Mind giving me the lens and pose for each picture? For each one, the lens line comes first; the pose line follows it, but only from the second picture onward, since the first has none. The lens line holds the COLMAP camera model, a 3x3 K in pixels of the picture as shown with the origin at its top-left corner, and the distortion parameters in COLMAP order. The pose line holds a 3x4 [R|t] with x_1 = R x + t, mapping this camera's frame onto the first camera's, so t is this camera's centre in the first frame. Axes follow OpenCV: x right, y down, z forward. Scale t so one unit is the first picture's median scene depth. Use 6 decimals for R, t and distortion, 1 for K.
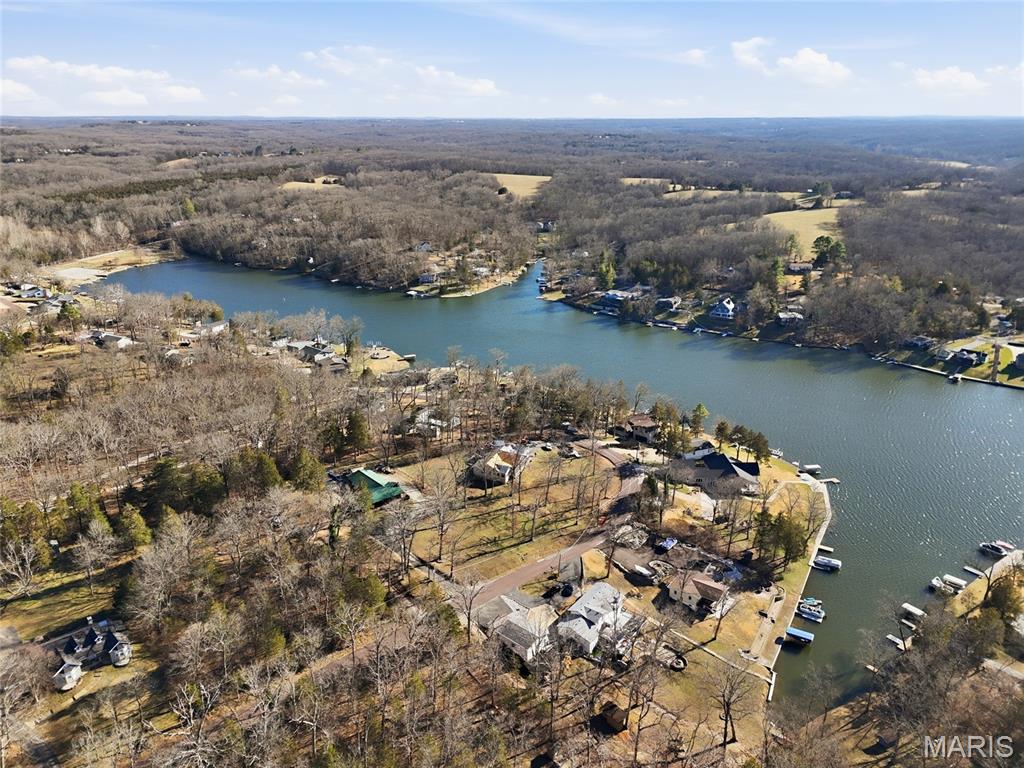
lens RADIAL K [[750.0, 0, 509.4], [0, 750.0, 388.4], [0, 0, 1]] dist [0.088648, -0.095857]
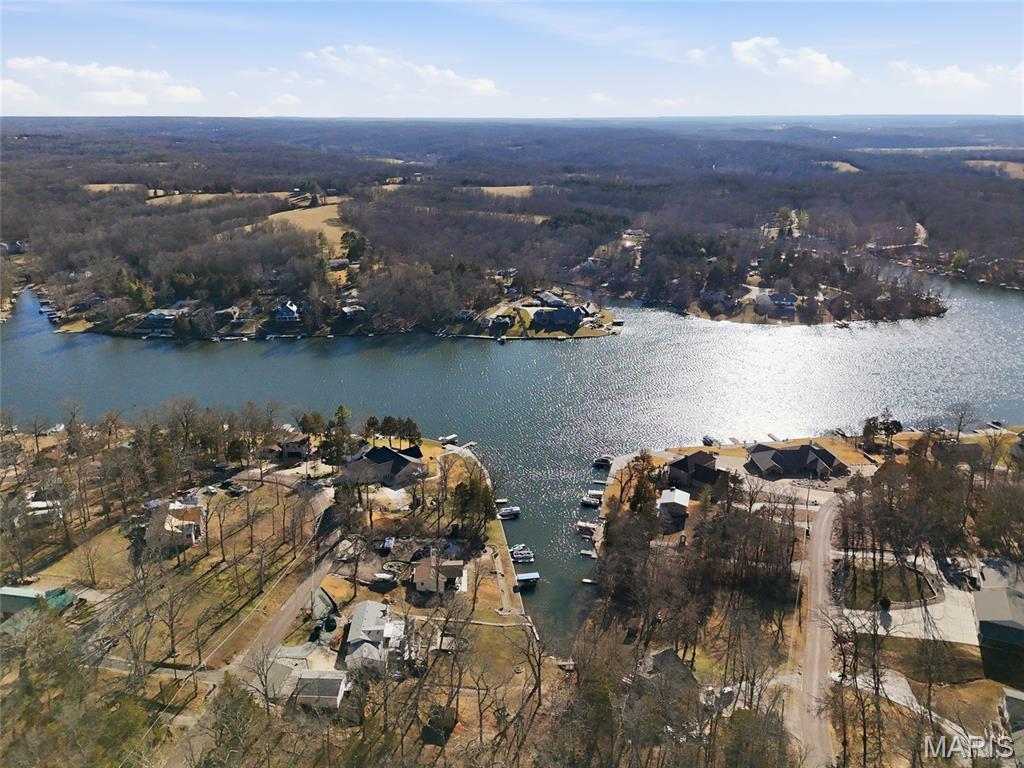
lens RADIAL K [[748.0, 0, 510.3], [0, 748.0, 395.1], [0, 0, 1]] dist [0.089450, -0.097211]
pose [[0.776227, -0.218583, 0.591349, -0.105364], [0.213411, 0.973699, 0.079783, -0.016298], [-0.593235, 0.064271, 0.802459, 0.040168]]
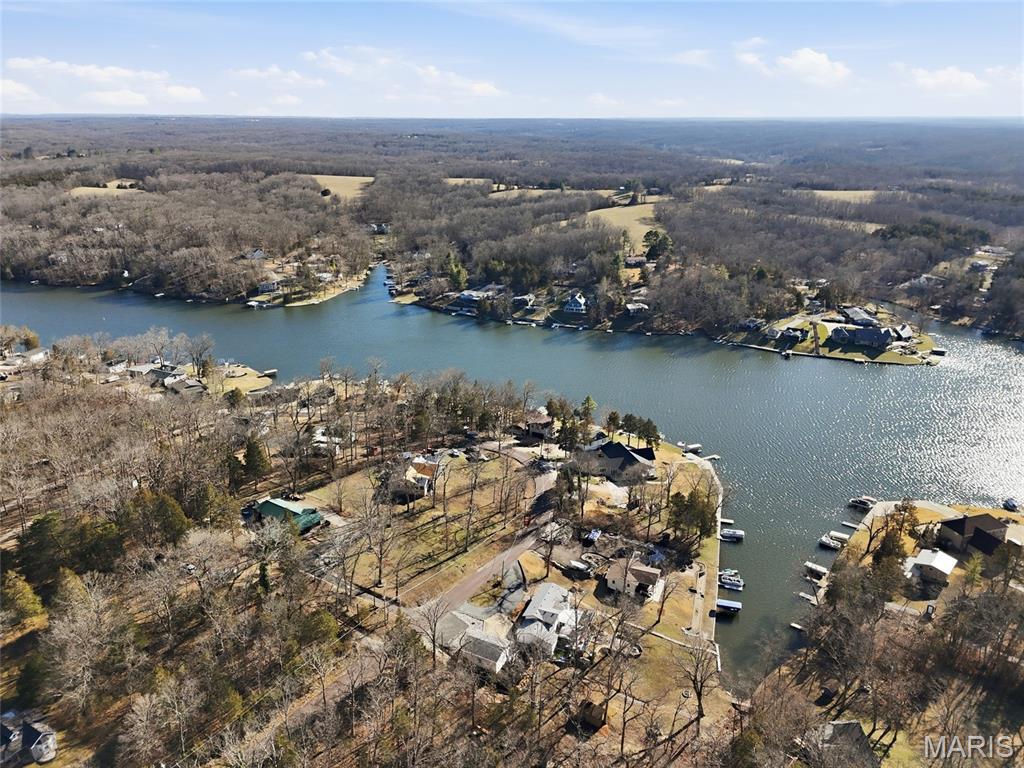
lens RADIAL K [[750.0, 0, 509.4], [0, 750.0, 388.4], [0, 0, 1]] dist [0.088648, -0.095857]
pose [[0.969219, -0.082333, 0.232025, -0.059671], [0.082258, 0.996561, 0.010017, -0.006572], [-0.232052, 0.009378, 0.972658, 0.014152]]
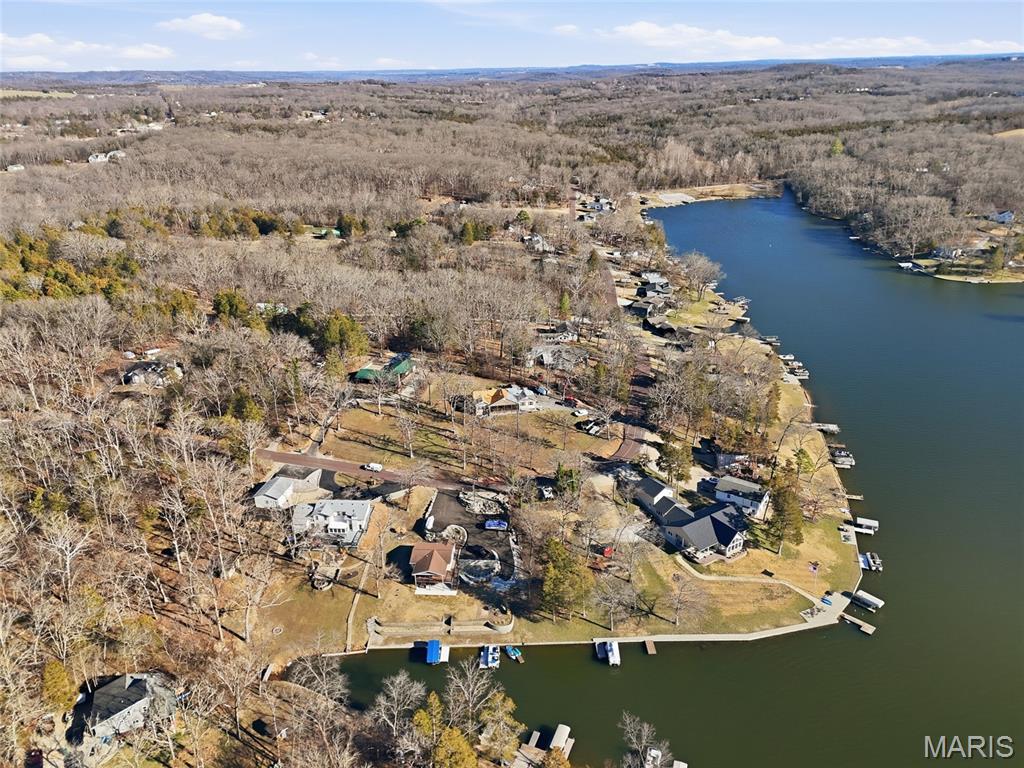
lens RADIAL K [[750.0, 0, 509.4], [0, 750.0, 388.4], [0, 0, 1]] dist [0.088648, -0.095857]
pose [[0.521005, 0.328357, -0.787868, 0.434860], [-0.272352, 0.938747, 0.211136, -0.073773], [0.808936, 0.104574, 0.578521, 0.226879]]
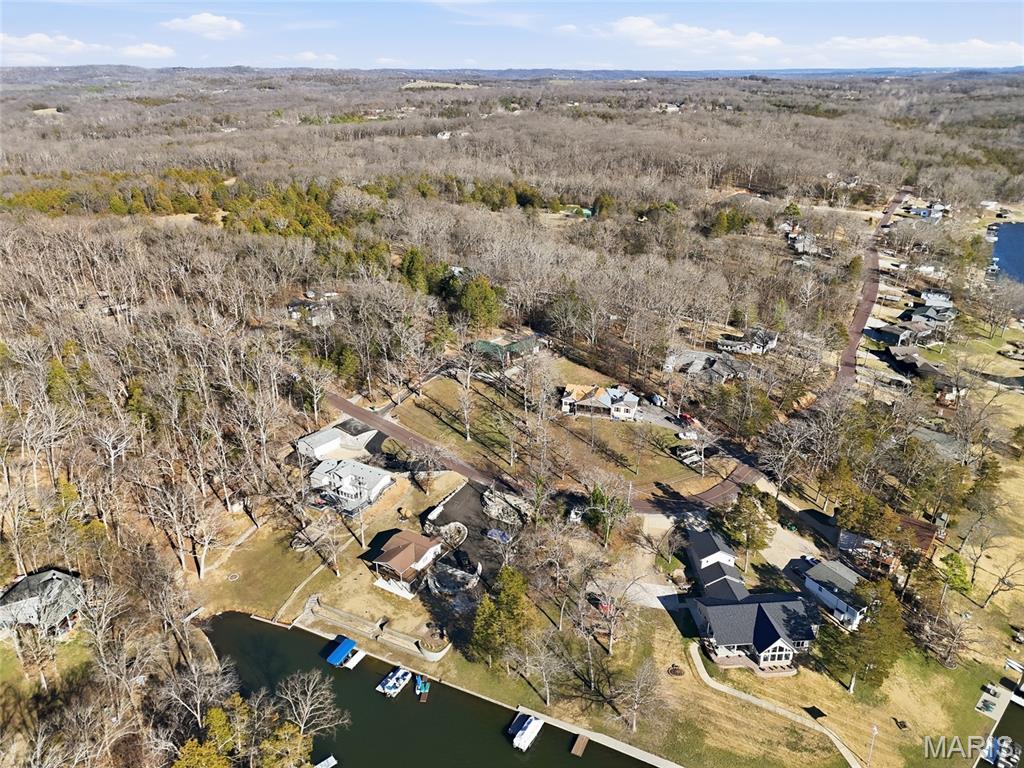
lens RADIAL K [[750.0, 0, 509.4], [0, 750.0, 388.4], [0, 0, 1]] dist [0.088648, -0.095857]
pose [[0.067173, 0.386767, -0.919728, 0.422766], [-0.330749, 0.878319, 0.345197, -0.097254], [0.941325, 0.281011, 0.186922, 0.402131]]
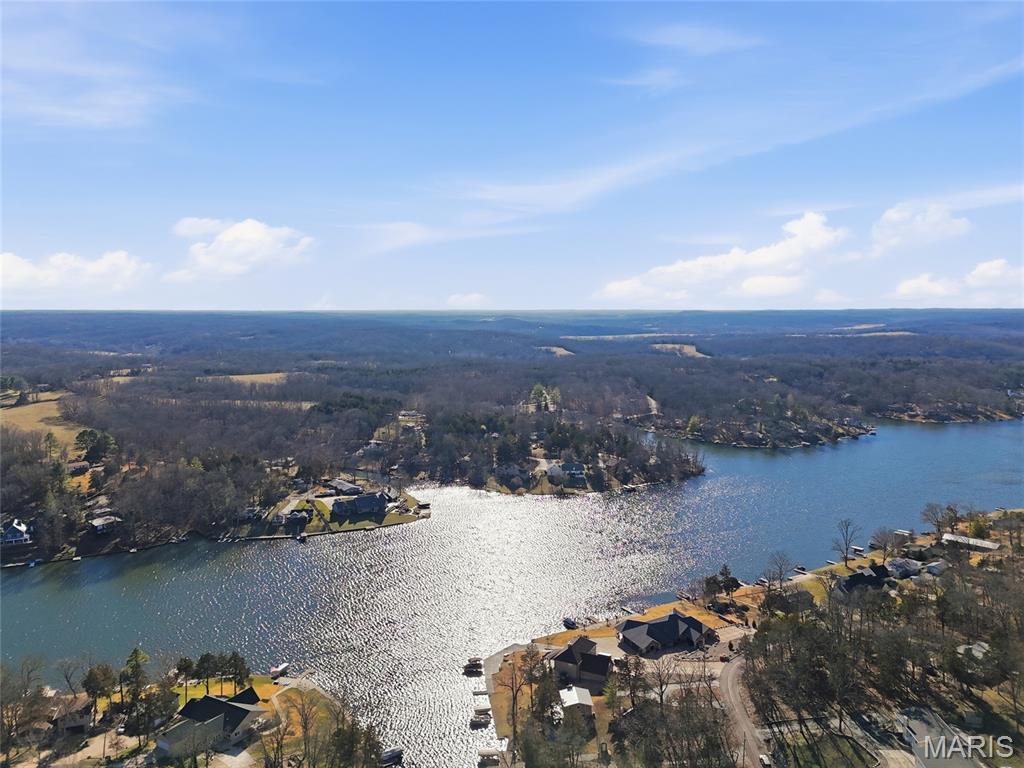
lens RADIAL K [[748.0, 0, 510.3], [0, 748.0, 395.1], [0, 0, 1]] dist [0.089450, -0.097211]
pose [[0.506357, -0.099575, 0.856556, -0.127380], [0.293557, 0.953887, -0.062647, -0.043222], [-0.810819, 0.283170, 0.512238, 0.141959]]
